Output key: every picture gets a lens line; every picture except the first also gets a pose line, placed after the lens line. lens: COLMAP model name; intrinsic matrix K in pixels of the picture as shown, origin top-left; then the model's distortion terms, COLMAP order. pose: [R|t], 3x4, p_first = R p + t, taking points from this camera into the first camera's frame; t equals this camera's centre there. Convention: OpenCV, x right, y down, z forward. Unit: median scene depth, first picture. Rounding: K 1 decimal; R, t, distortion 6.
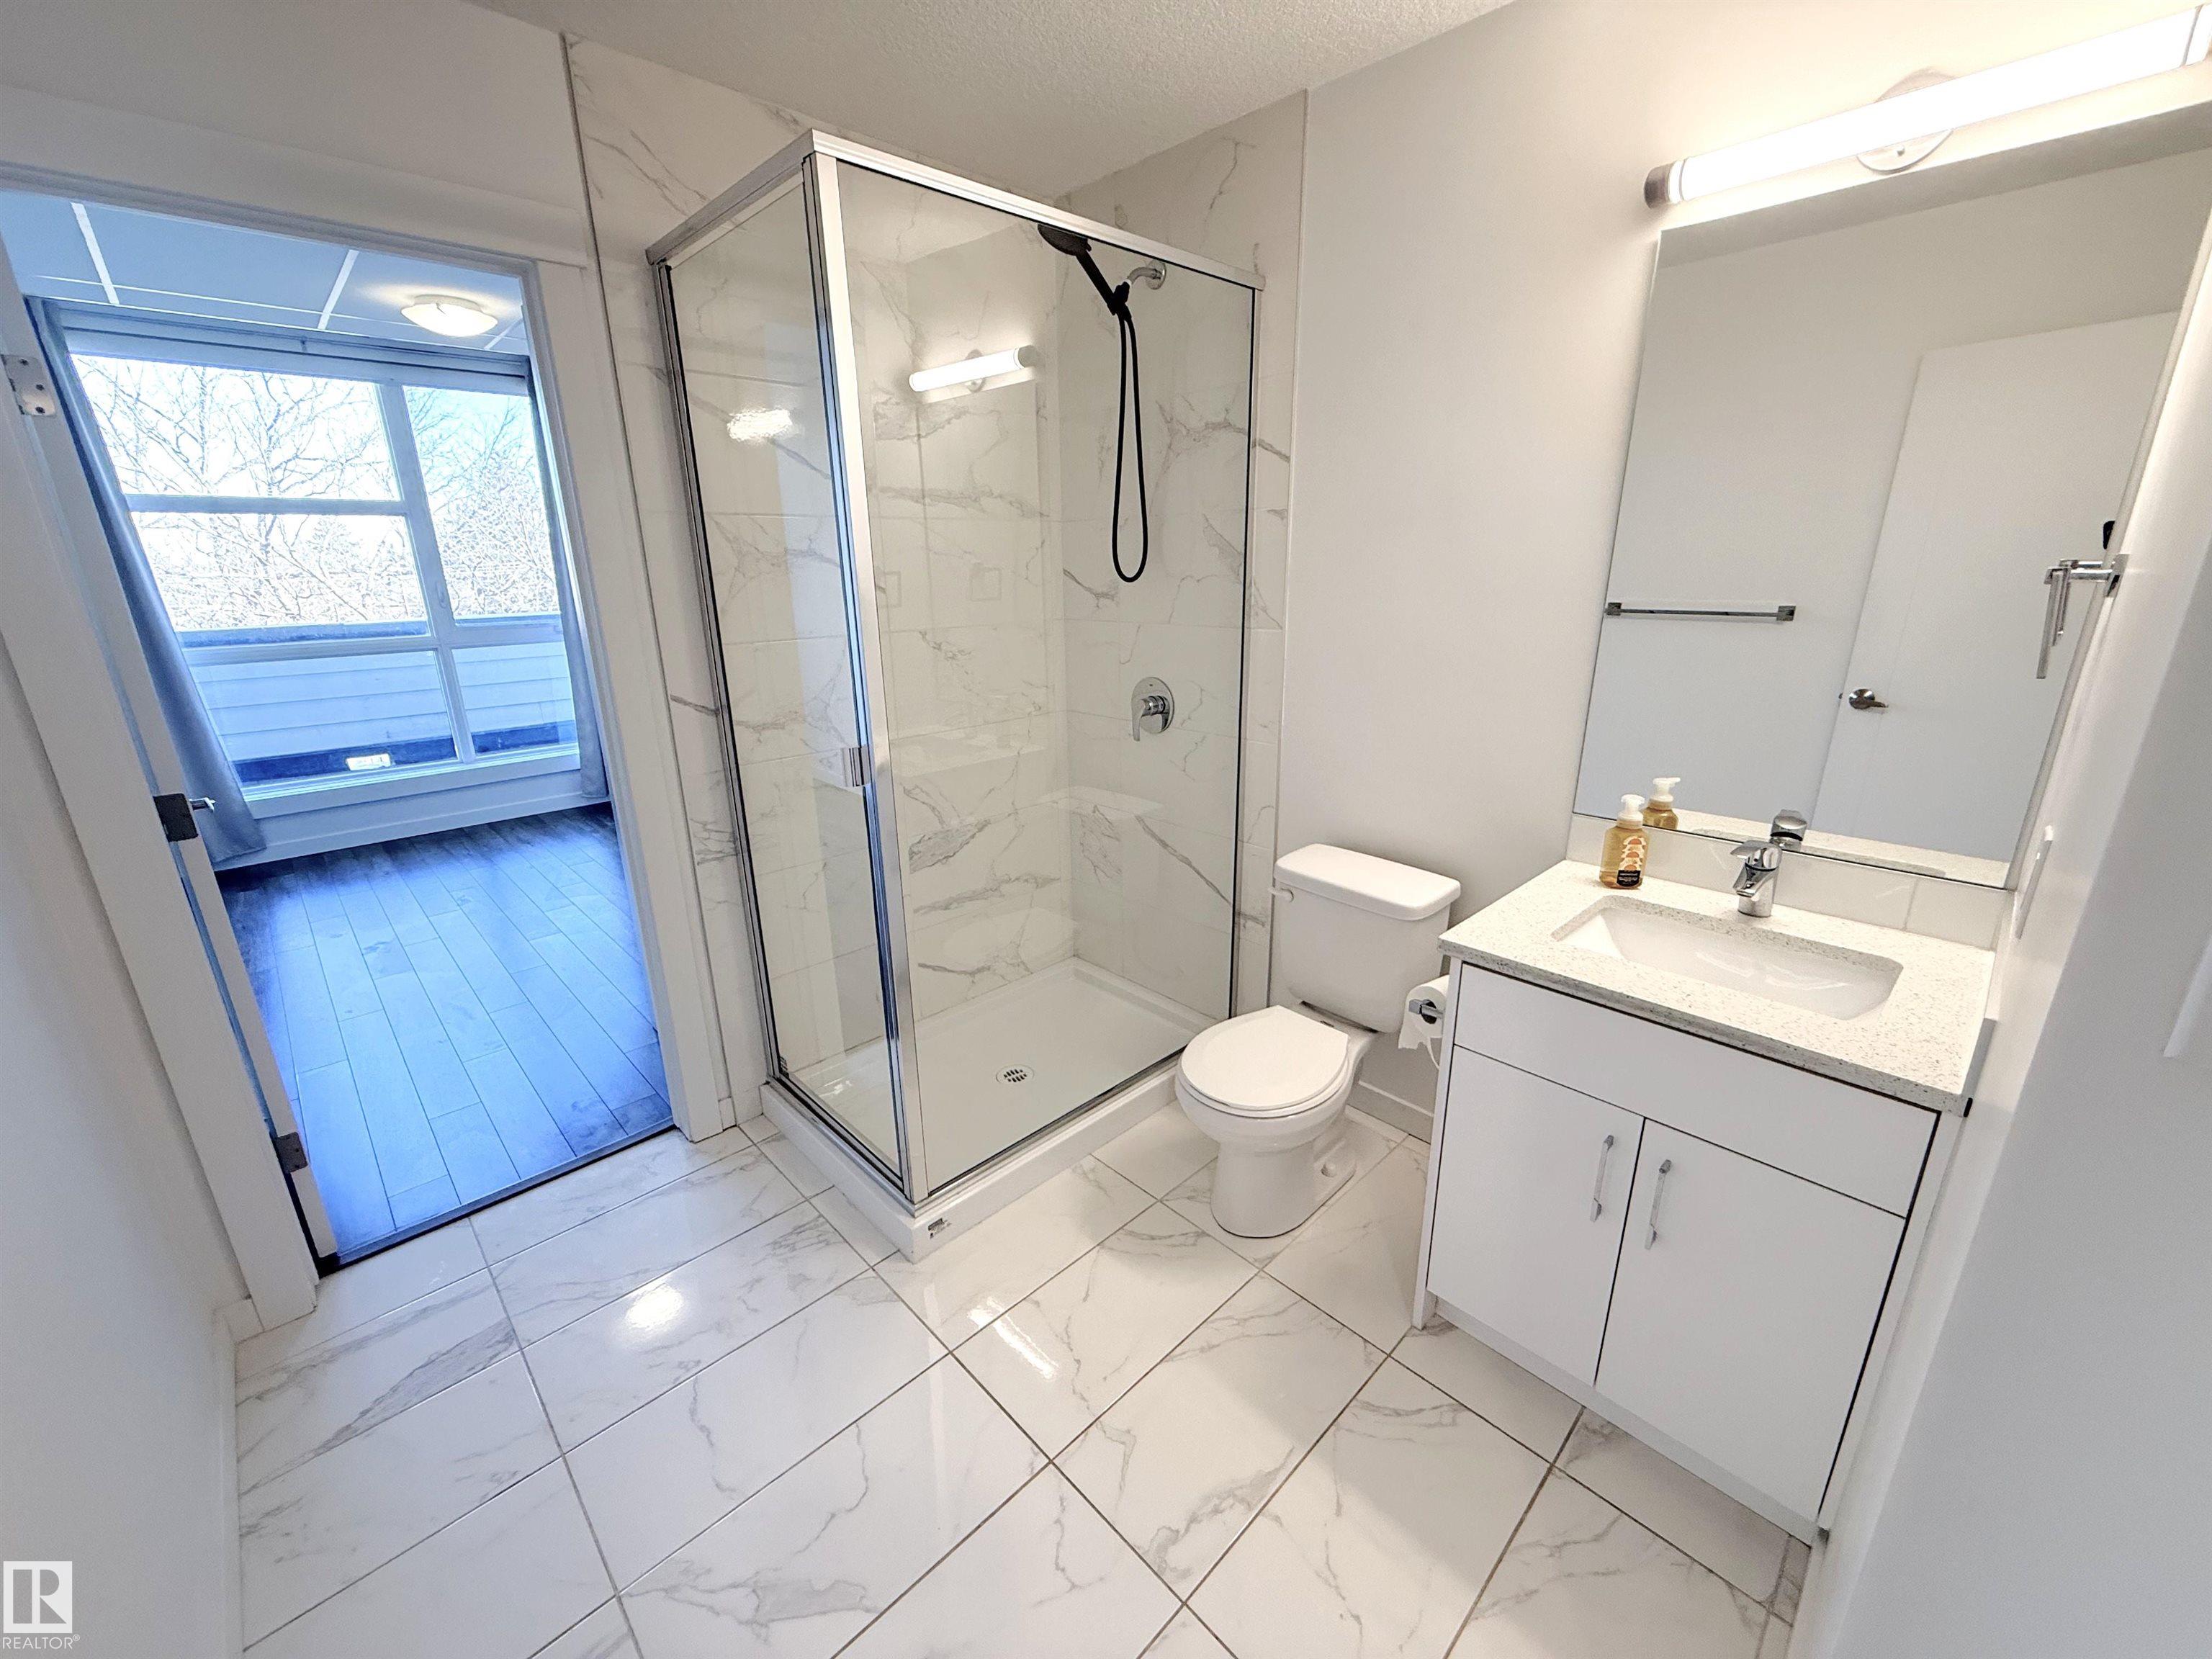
lens RADIAL K [[881.1, 0, 1097.5], [0, 881.1, 827.6], [0, 0, 1]] dist [0.000155, -0.000110]
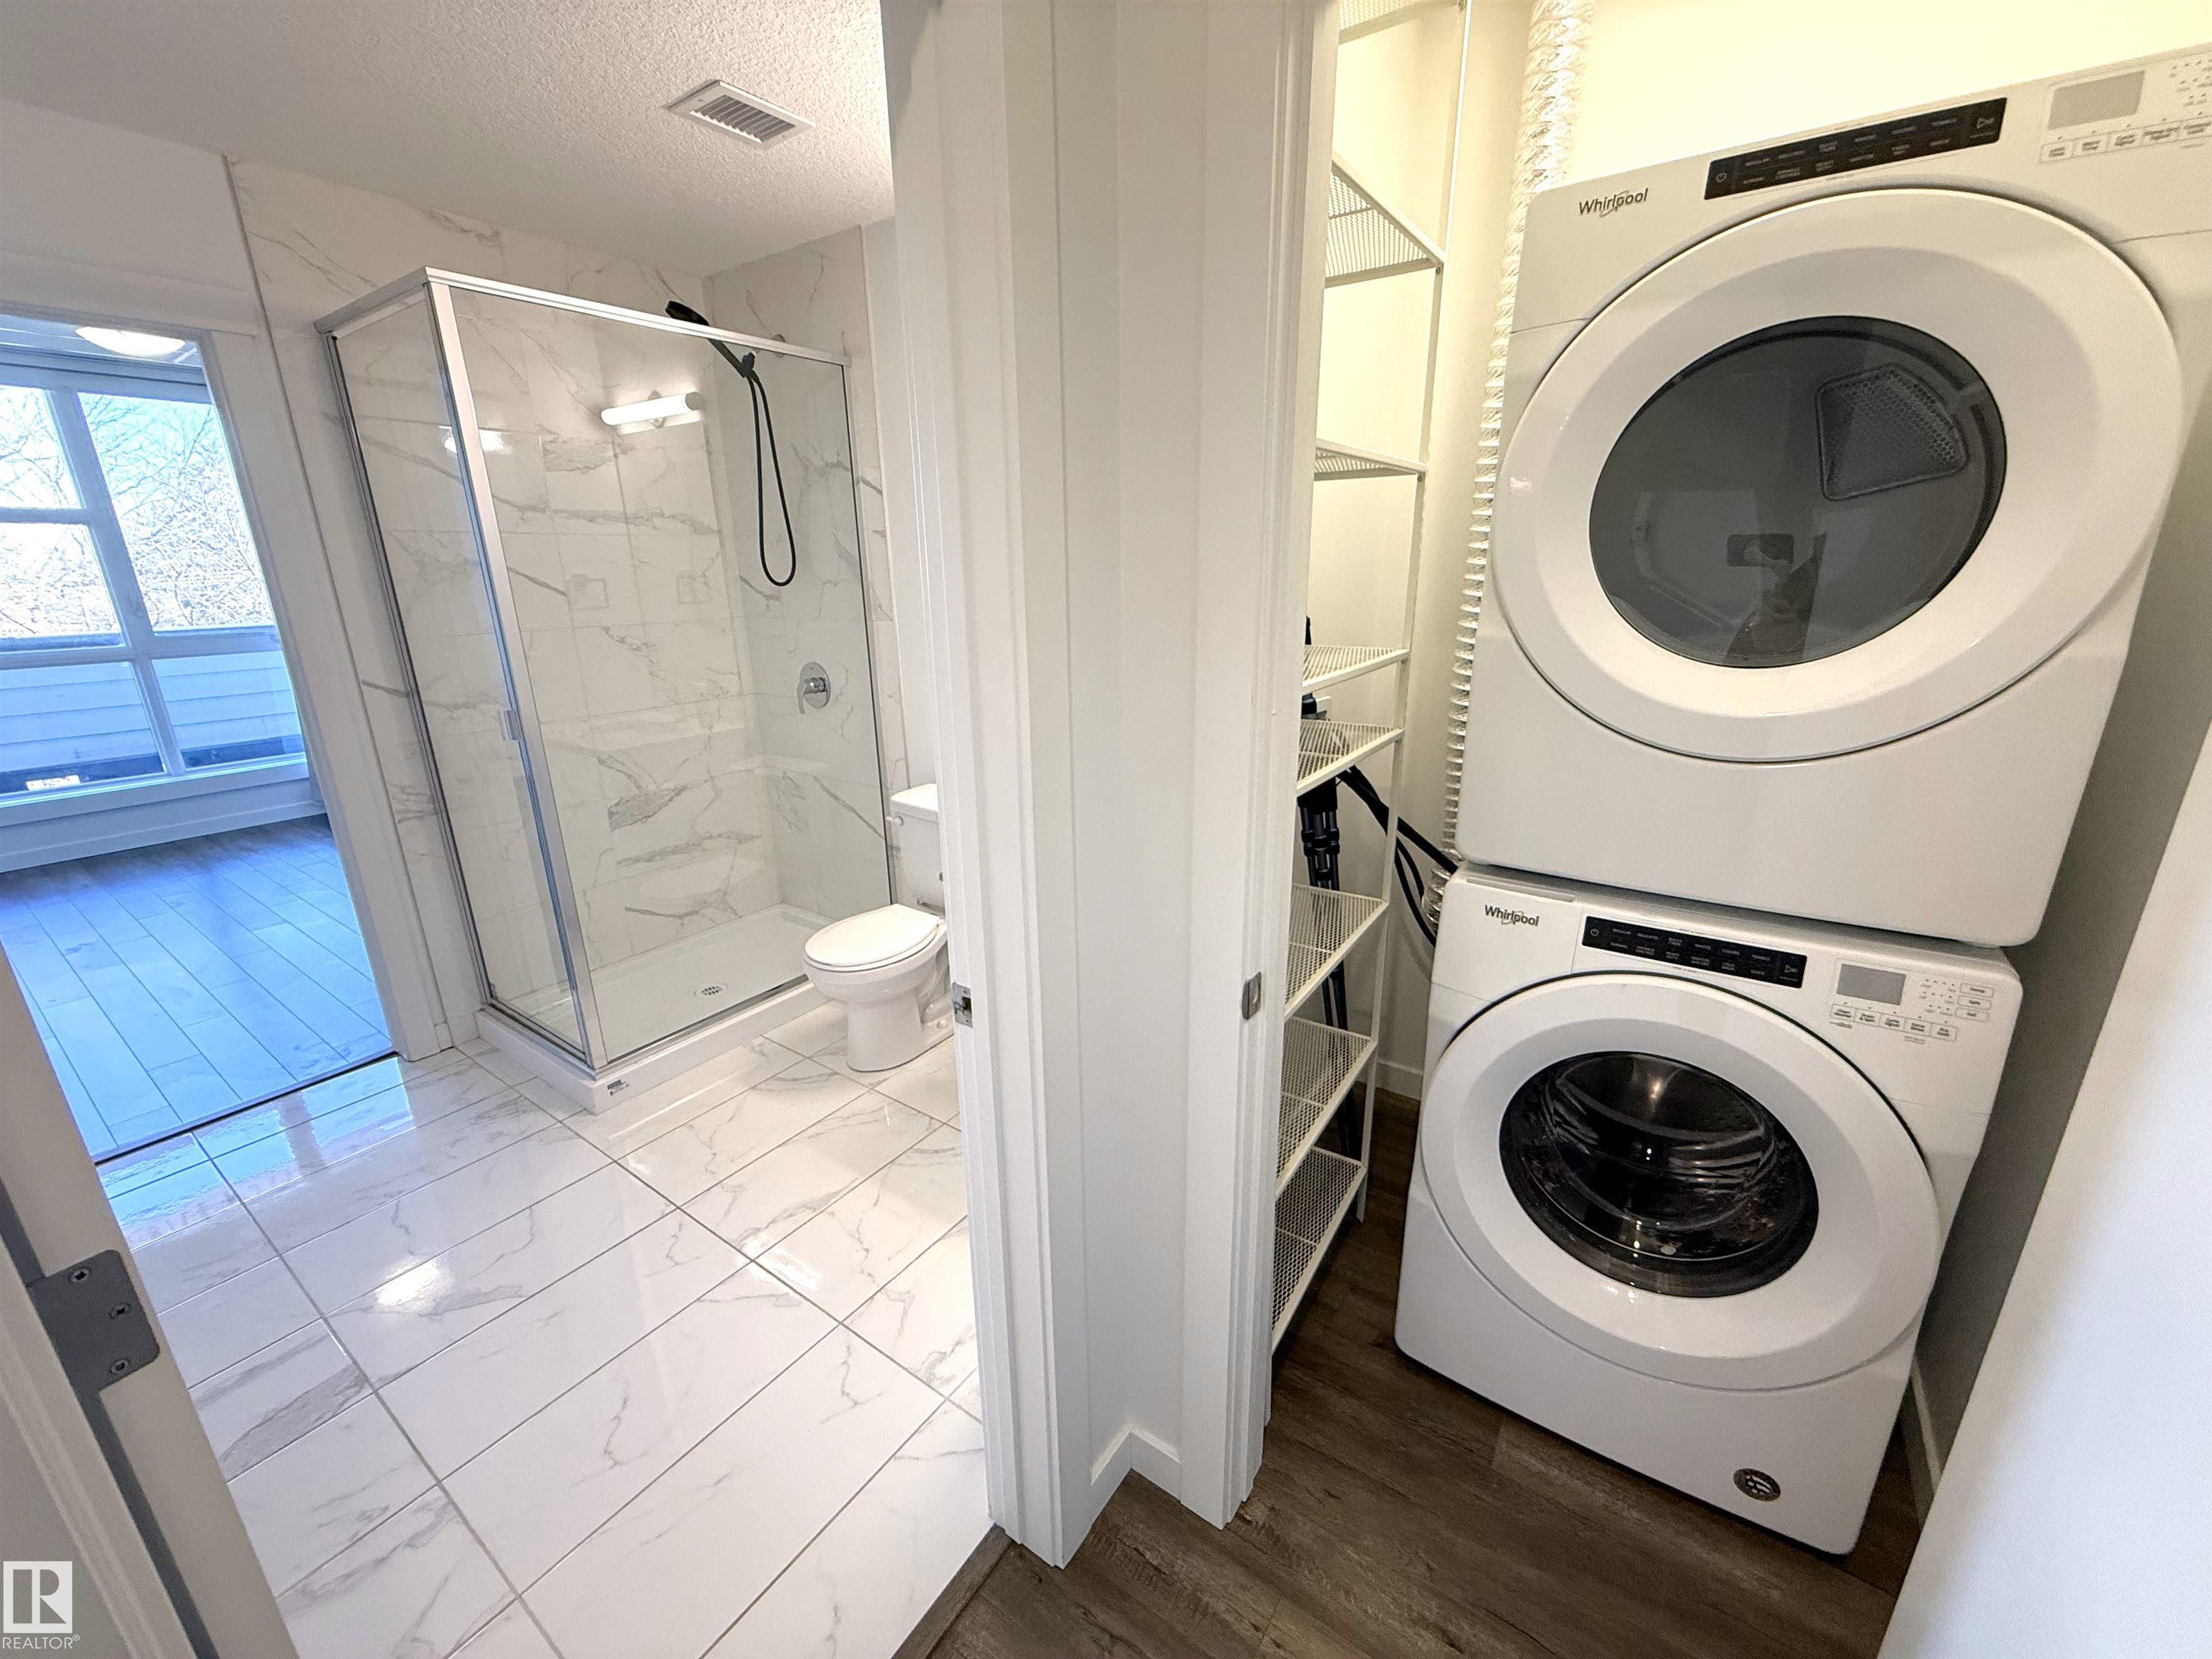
lens RADIAL K [[881.1, 0, 1097.5], [0, 881.1, 827.6], [0, 0, 1]] dist [0.000155, -0.000110]
pose [[0.981995, -0.054580, 0.180853, 0.209657], [0.055960, 0.998430, -0.002536, 0.083875], [-0.180430, 0.012611, 0.983507, -0.280526]]
